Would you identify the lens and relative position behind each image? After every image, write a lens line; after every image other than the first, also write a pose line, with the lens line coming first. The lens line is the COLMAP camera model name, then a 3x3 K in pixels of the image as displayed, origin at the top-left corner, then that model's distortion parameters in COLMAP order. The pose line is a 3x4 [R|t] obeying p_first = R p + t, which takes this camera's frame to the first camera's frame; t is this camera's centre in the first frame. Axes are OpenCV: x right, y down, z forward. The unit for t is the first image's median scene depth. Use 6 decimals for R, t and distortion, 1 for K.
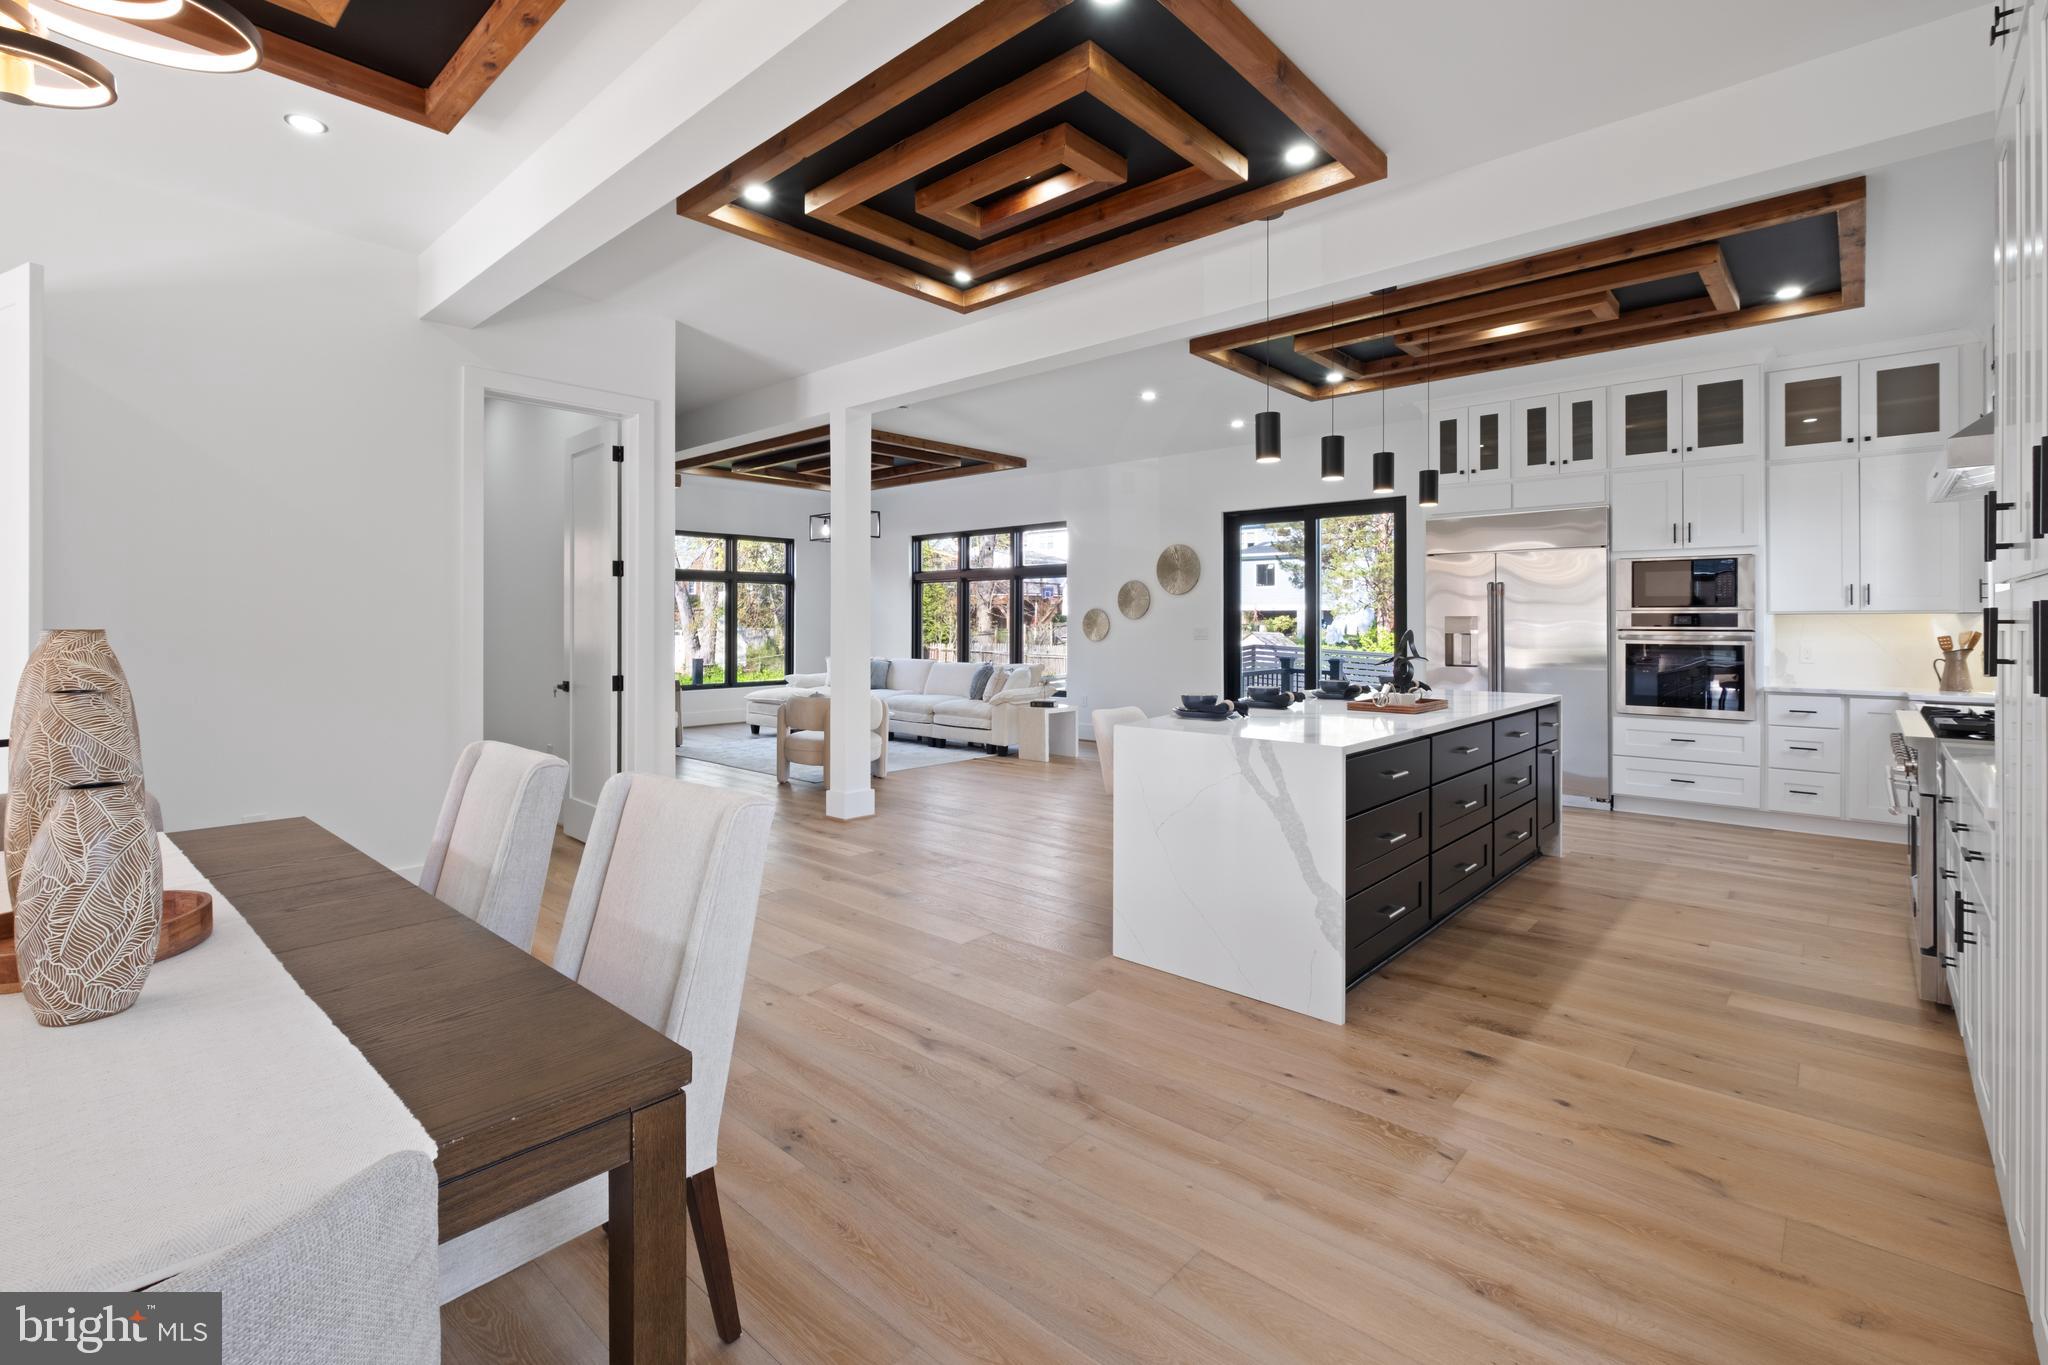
lens RADIAL K [[926.7, 0, 1021.1], [0, 926.7, 617.1], [0, 0, 1]] dist [-0.004114, -0.000459]
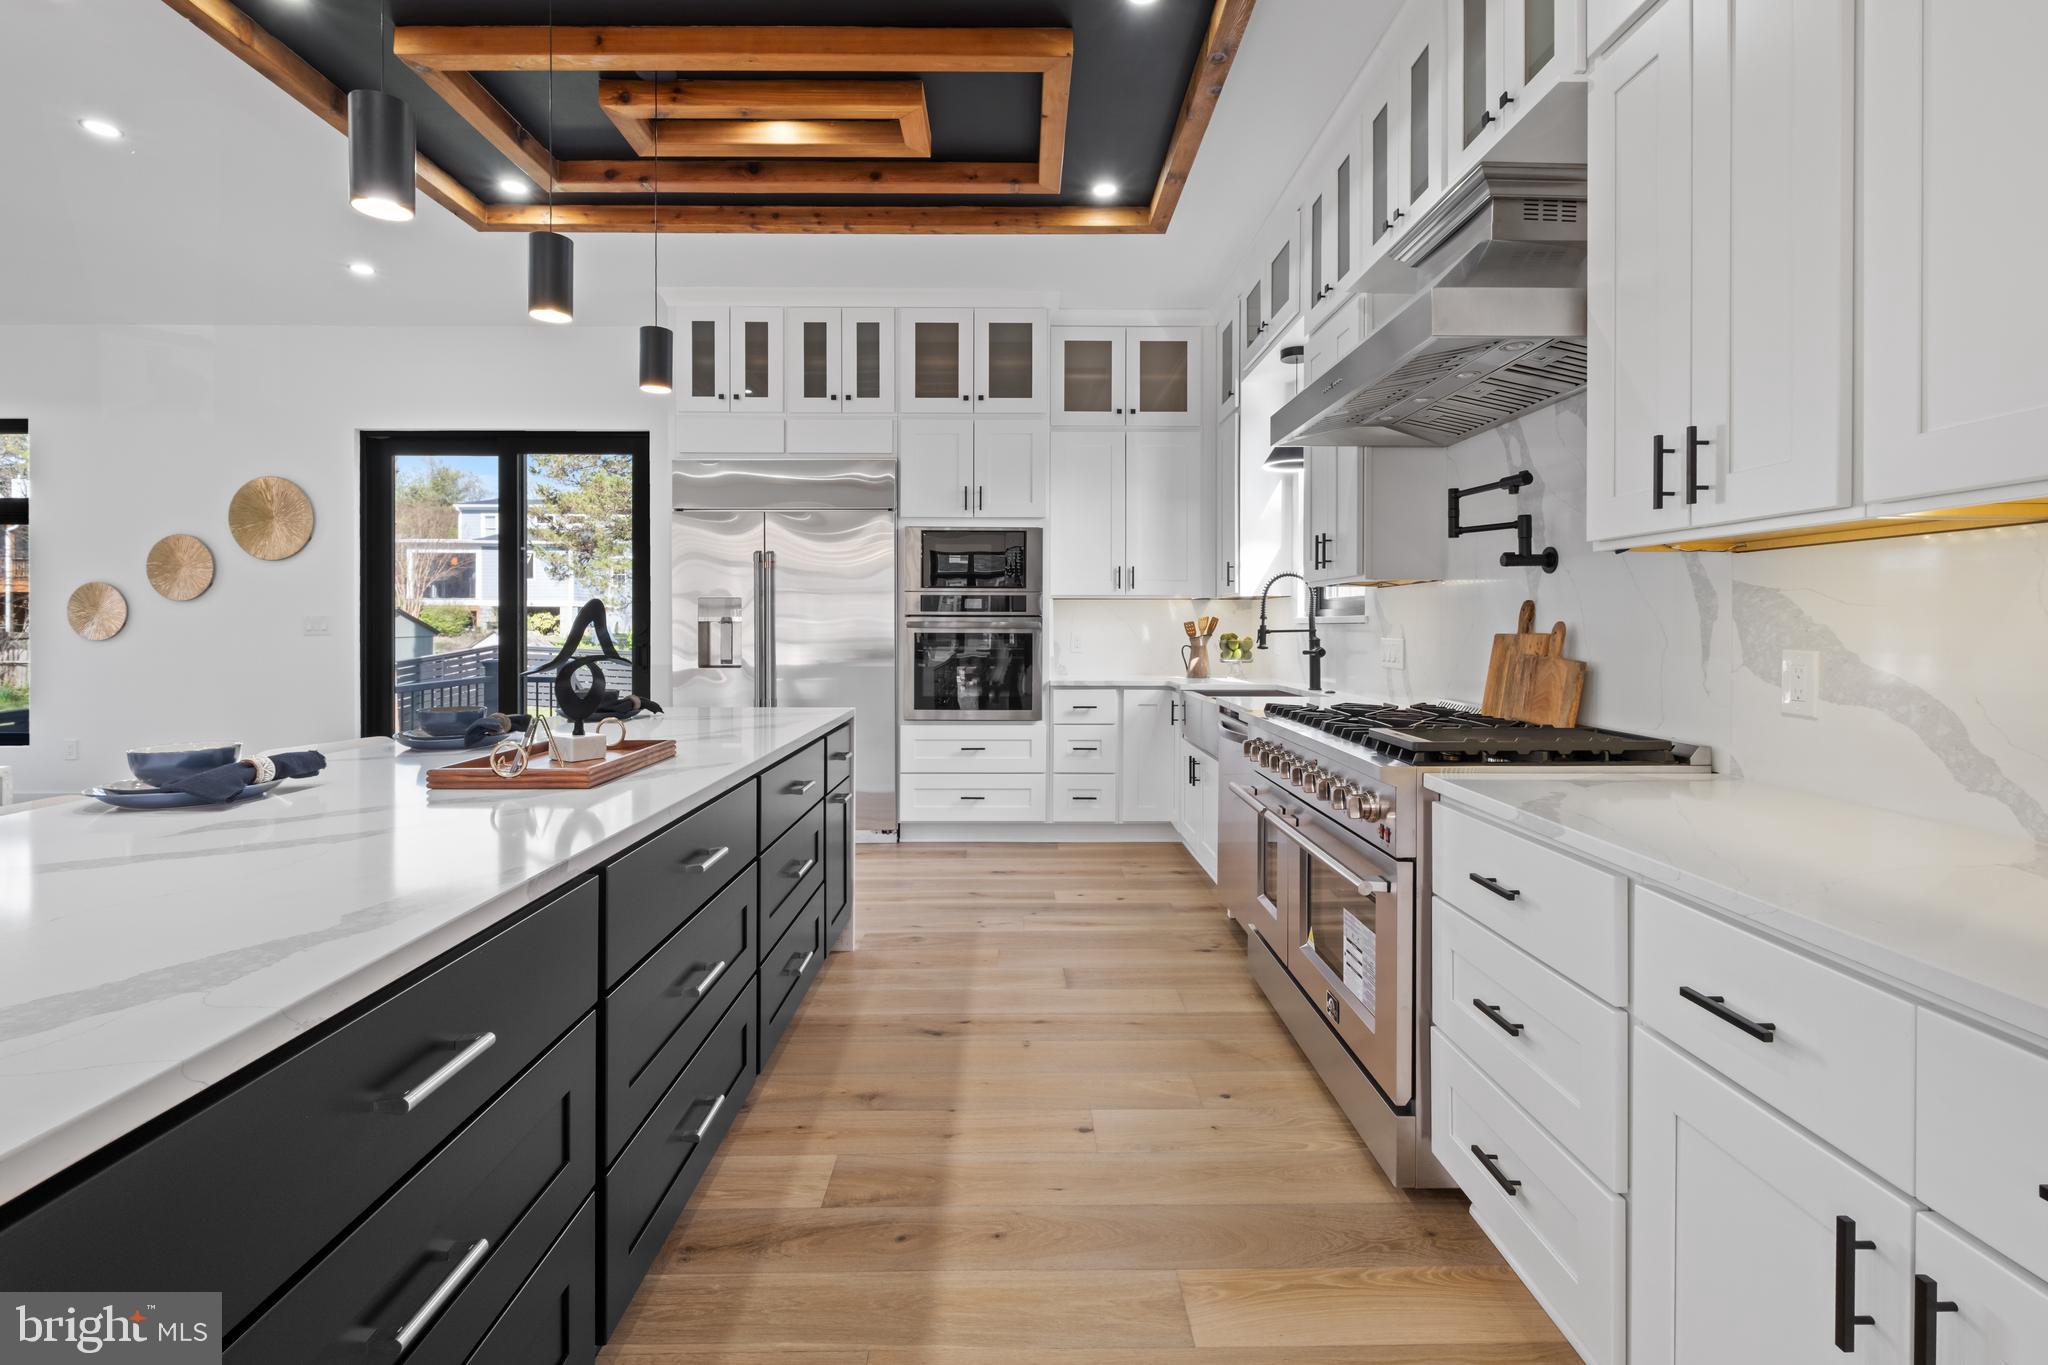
lens RADIAL K [[917.7, 0, 1019.2], [0, 917.7, 628.9], [0, 0, 1]] dist [-0.000480, -0.000278]
pose [[0.734690, -0.003406, 0.678395, 0.181443], [-0.005930, 0.999917, 0.011442, 0.015530], [-0.678378, -0.012429, 0.734608, 0.354856]]
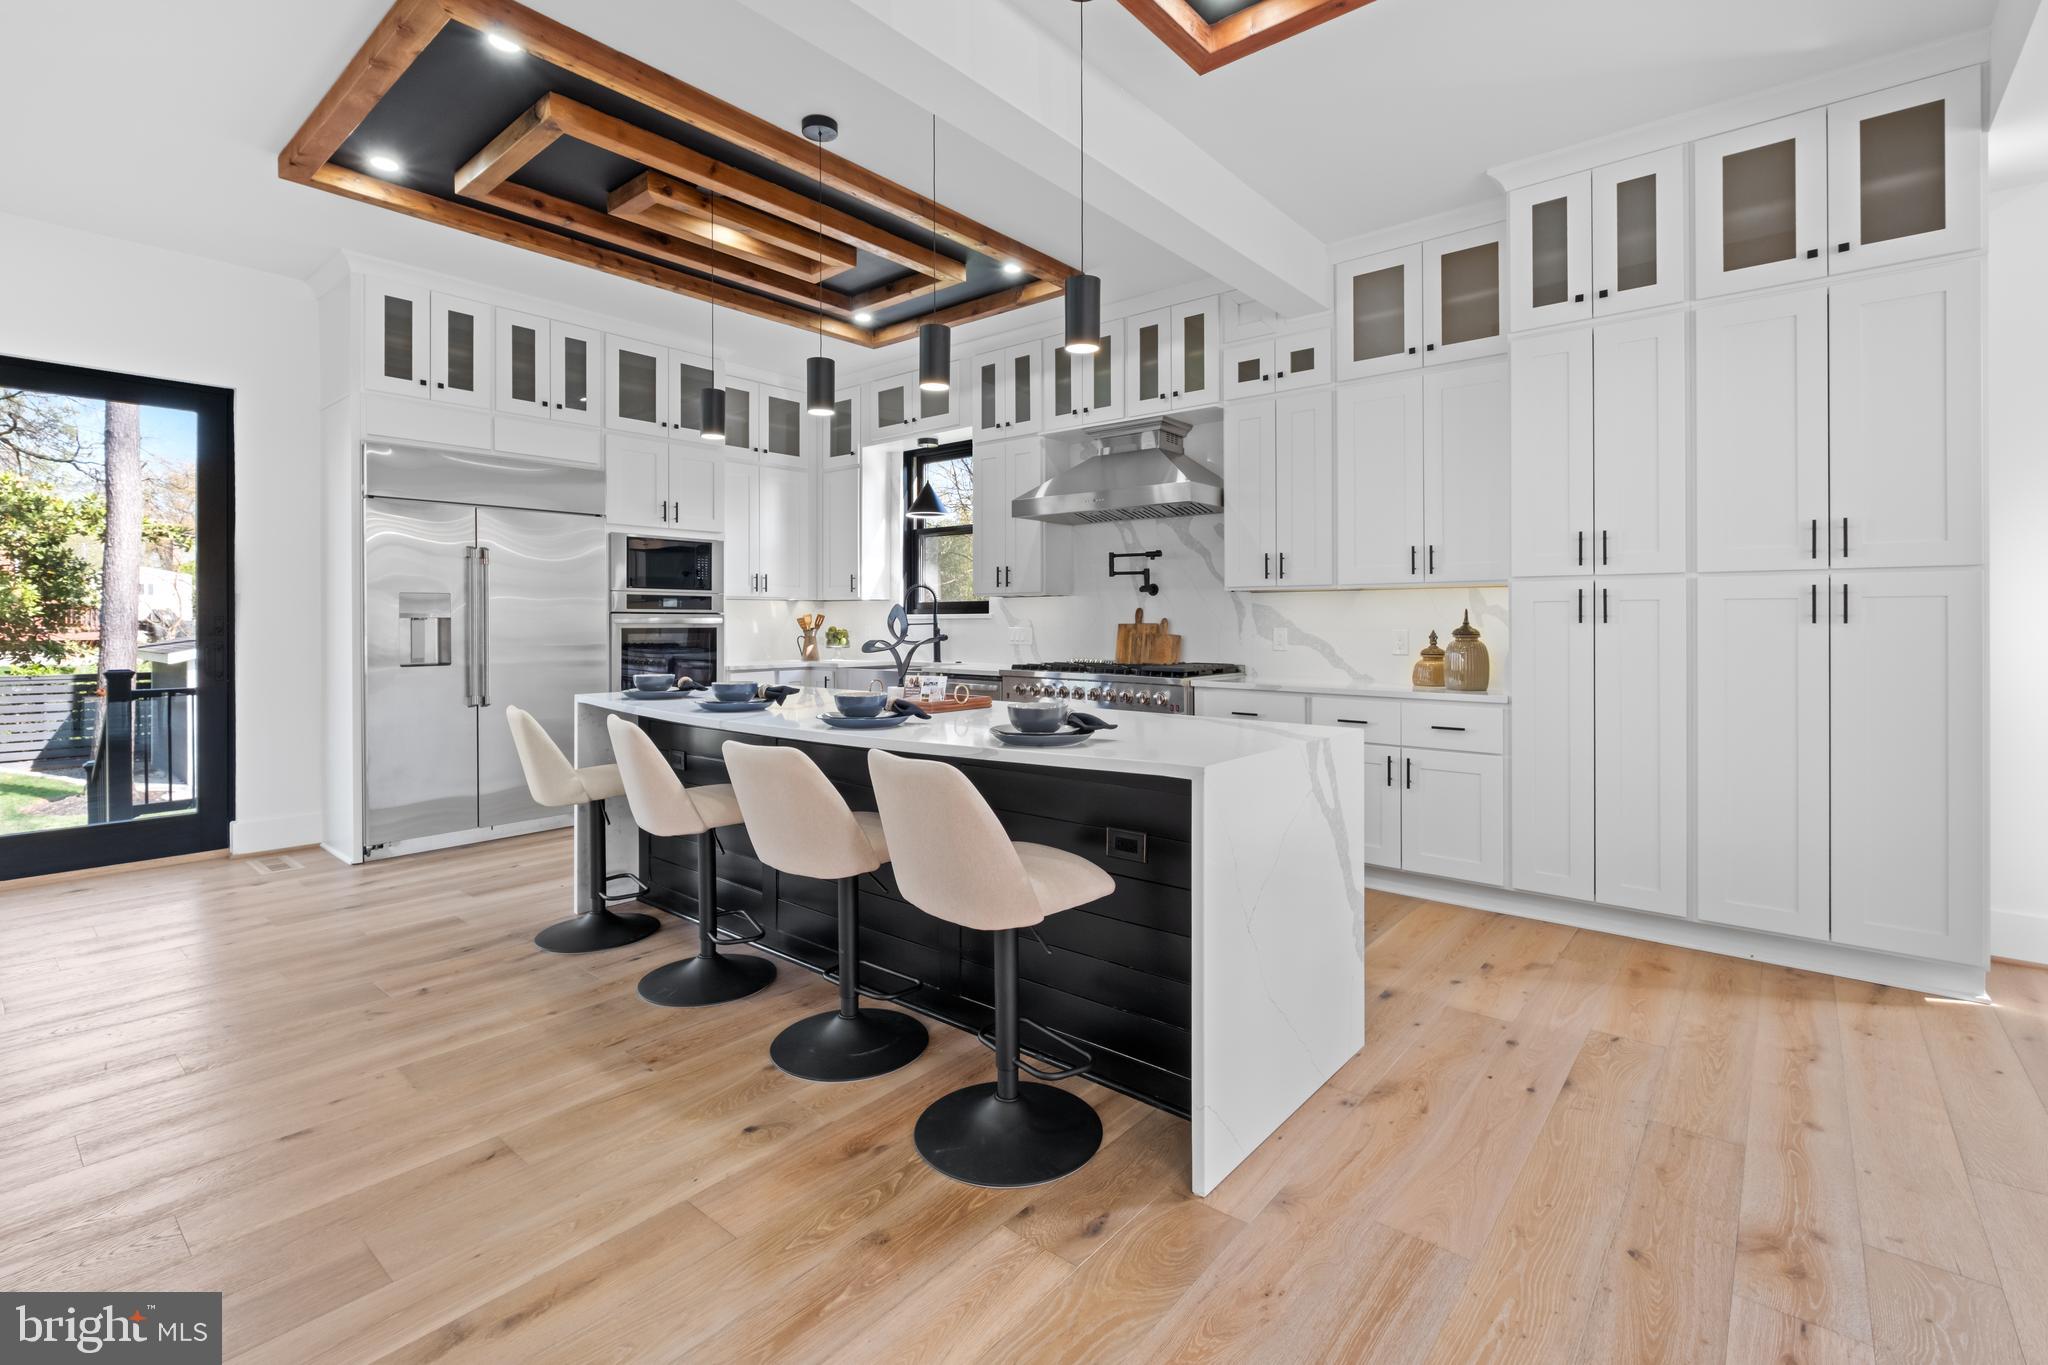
lens RADIAL K [[921.1, 0, 1029.4], [0, 921.1, 618.8], [0, 0, 1]] dist [0.000383, 0.000007]
pose [[-0.043491, 0.000030, 0.999054, -0.246115], [-0.006296, 0.999980, -0.000304, 0.017324], [-0.999034, -0.006303, -0.043490, 0.644926]]
